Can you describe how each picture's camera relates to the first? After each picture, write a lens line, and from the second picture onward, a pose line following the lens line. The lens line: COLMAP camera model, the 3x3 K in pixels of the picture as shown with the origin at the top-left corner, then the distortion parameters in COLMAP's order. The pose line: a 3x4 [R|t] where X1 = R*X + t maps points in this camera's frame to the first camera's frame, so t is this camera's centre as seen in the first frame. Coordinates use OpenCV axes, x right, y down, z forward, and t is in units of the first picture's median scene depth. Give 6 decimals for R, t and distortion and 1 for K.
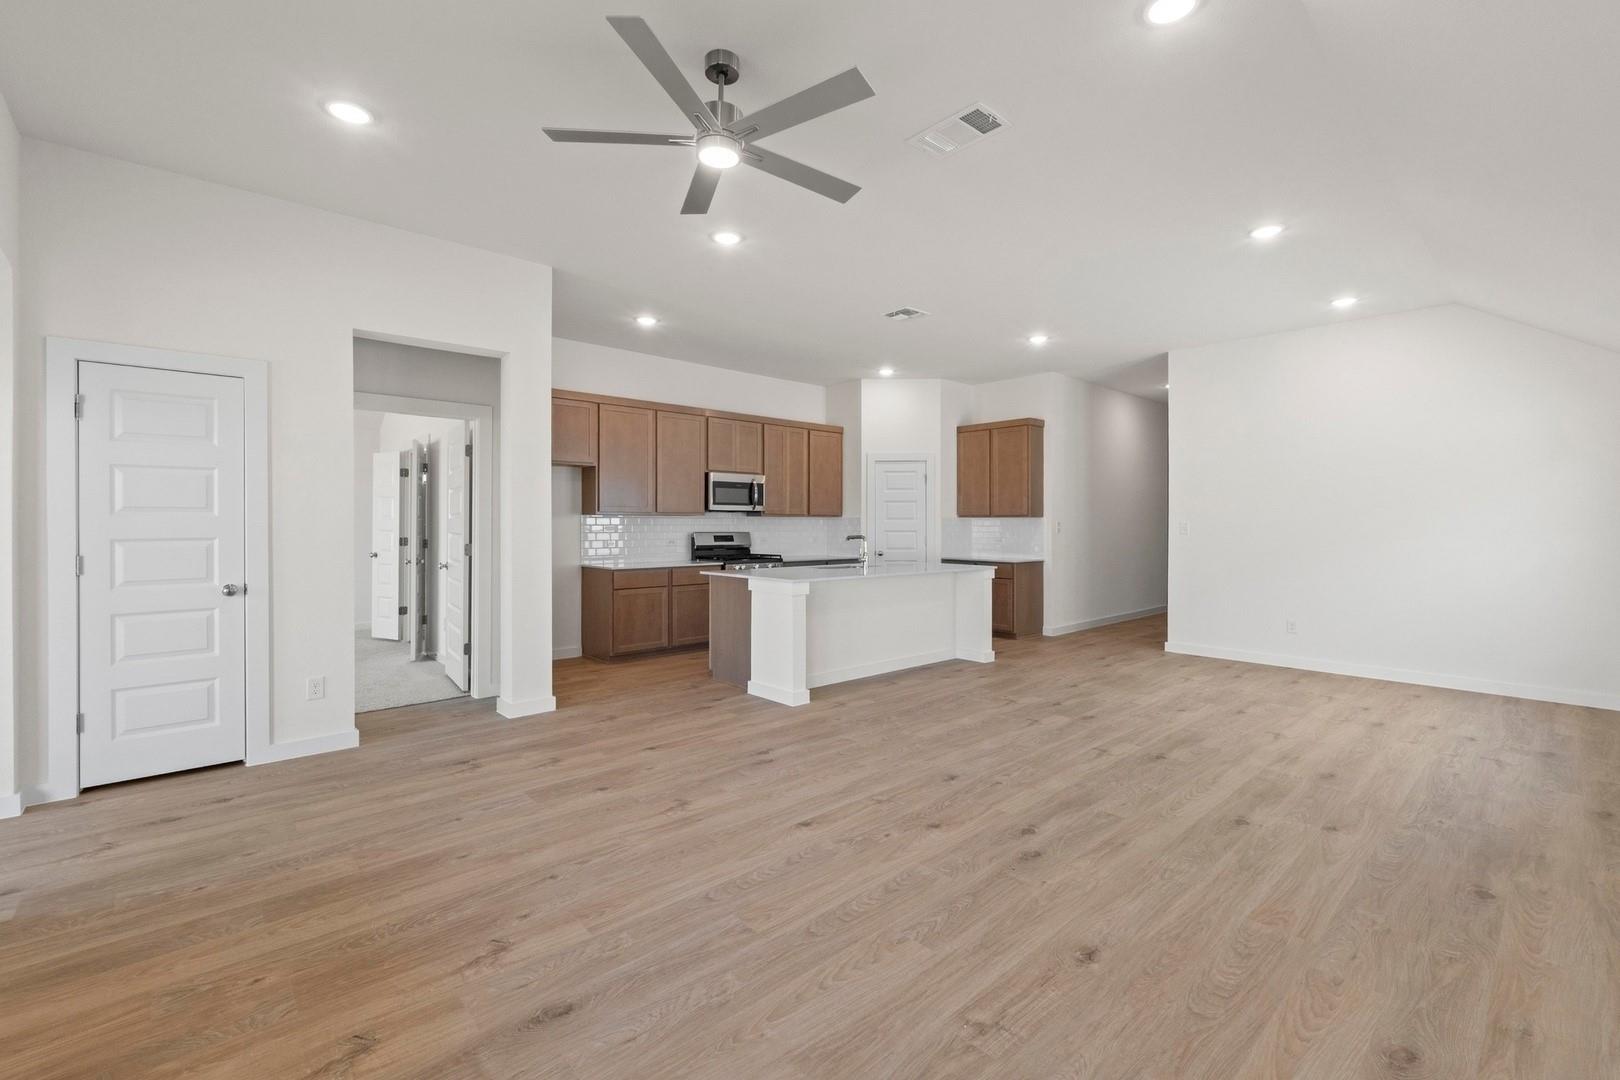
lens RADIAL K [[689.7, 0, 810.9], [0, 689.7, 528.0], [0, 0, 1]] dist [-0.004792, -0.000300]
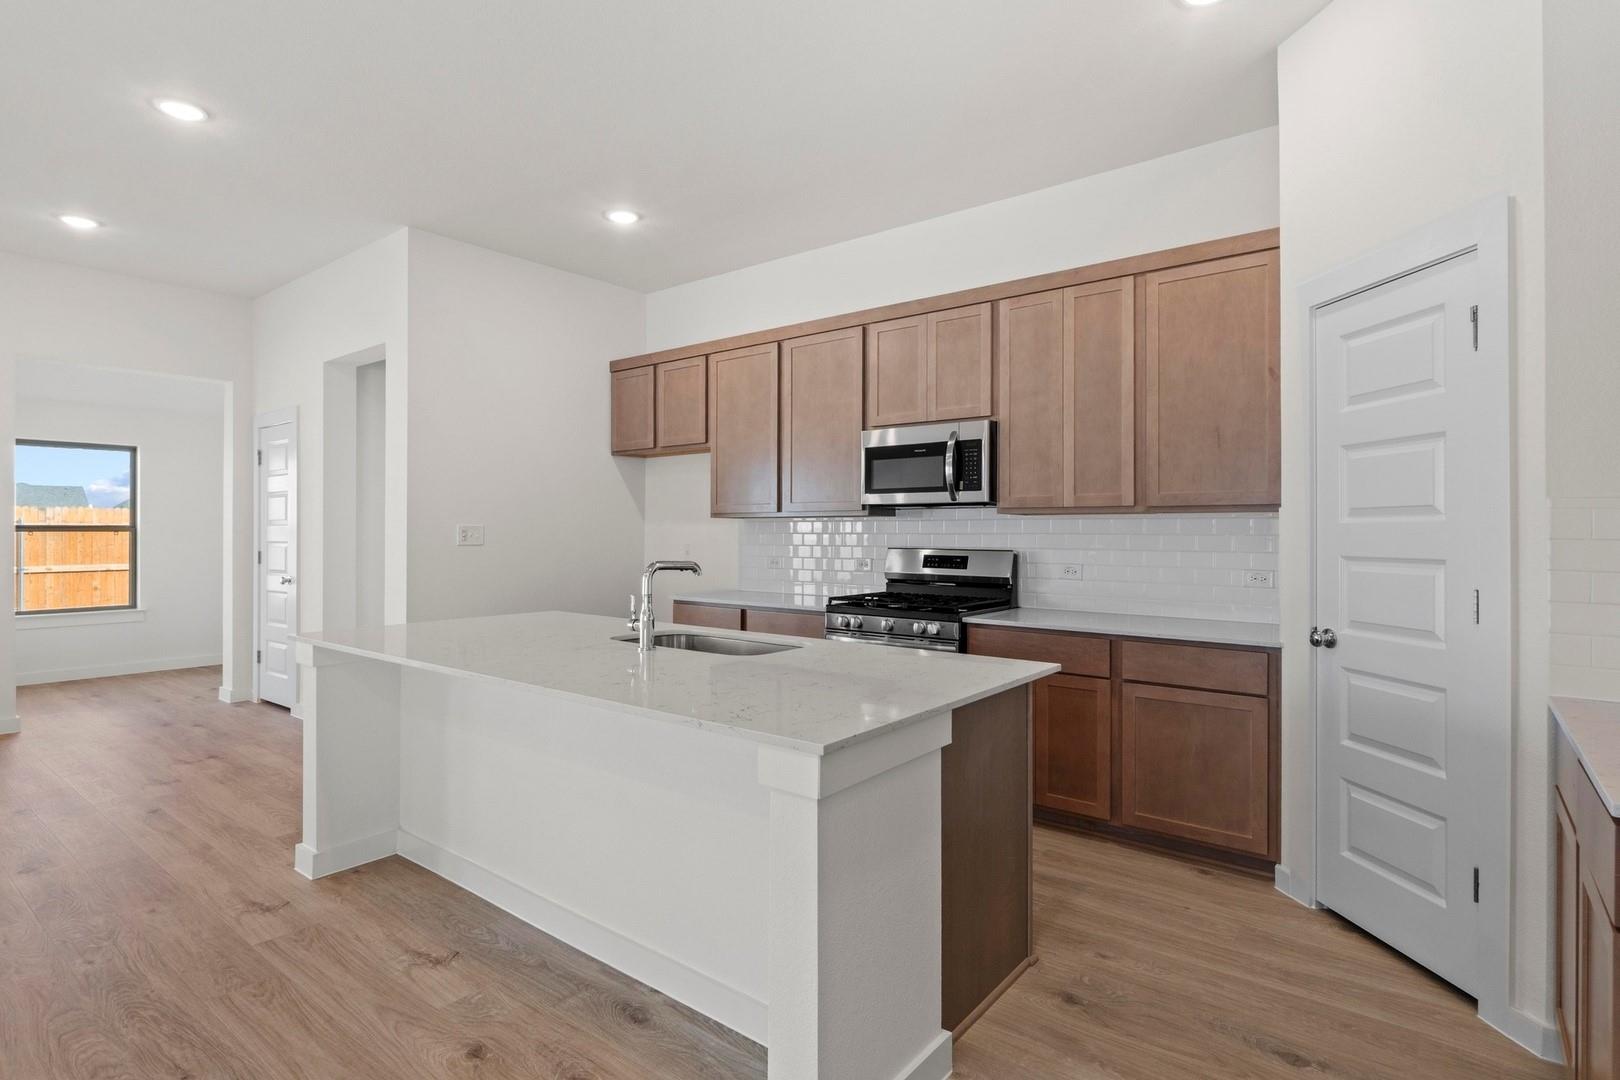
lens RADIAL K [[814.8, 0, 808.8], [0, 814.8, 526.0], [0, 0, 1]] dist [-0.000117, -0.001587]
pose [[0.165776, -0.007118, -0.986138, 0.447907], [-0.005827, 0.999949, -0.008197, -0.004744], [0.986146, 0.007105, 0.165726, 0.857949]]
